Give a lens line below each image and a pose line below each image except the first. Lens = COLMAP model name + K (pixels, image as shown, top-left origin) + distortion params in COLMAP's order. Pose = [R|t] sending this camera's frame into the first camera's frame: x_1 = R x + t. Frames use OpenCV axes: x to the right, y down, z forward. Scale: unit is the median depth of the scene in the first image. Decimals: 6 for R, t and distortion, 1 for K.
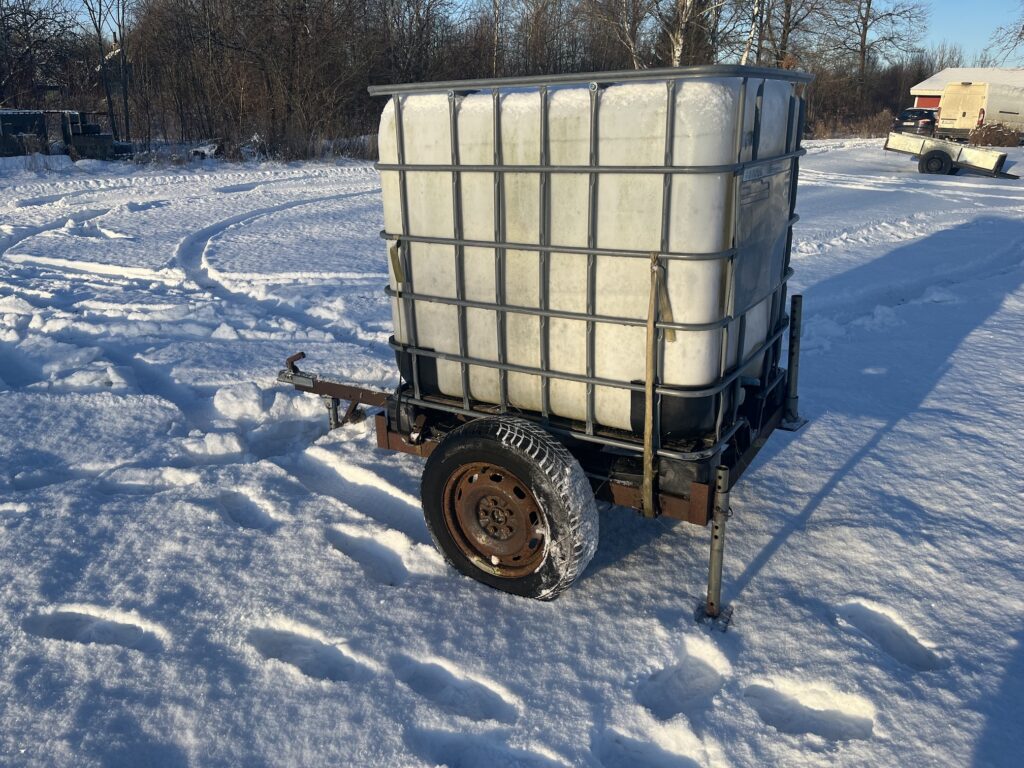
lens RADIAL K [[777.8, 0, 507.6], [0, 777.8, 382.3], [0, 0, 1]] dist [0.025010, -0.003219]
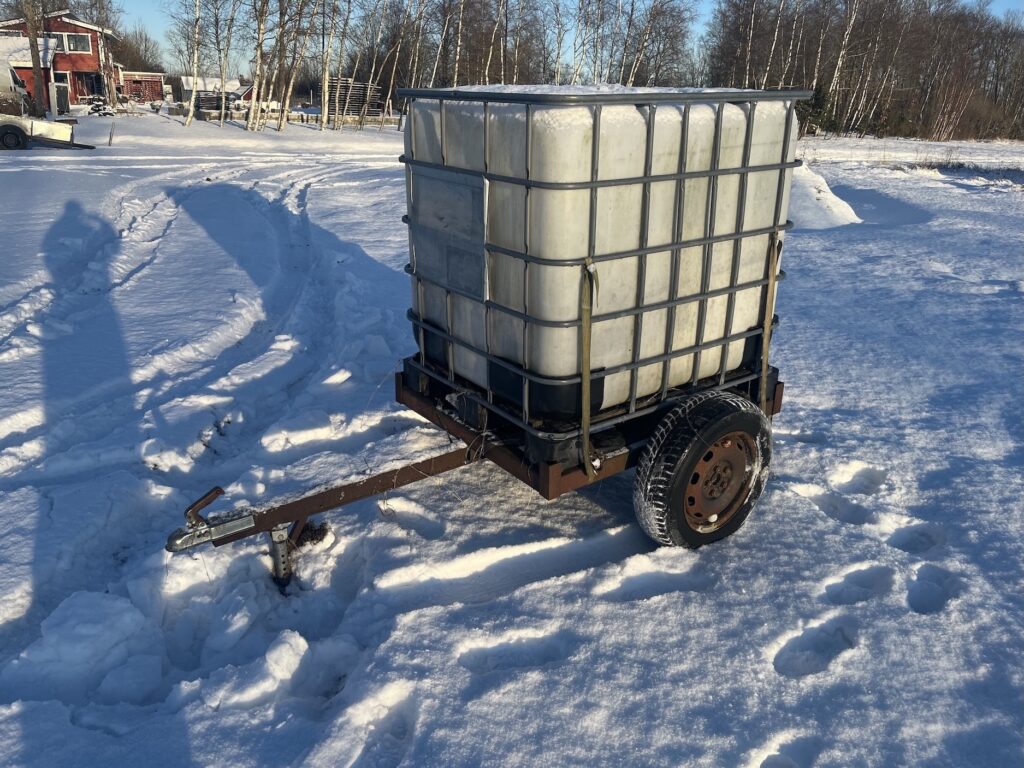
lens RADIAL K [[777.8, 0, 507.6], [0, 777.8, 382.3], [0, 0, 1]] dist [0.025010, -0.003219]
pose [[0.375126, -0.314345, 0.872048, -1.060671], [0.278766, 0.935455, 0.217286, -0.288453], [-0.884065, 0.161588, 0.438542, 0.733770]]
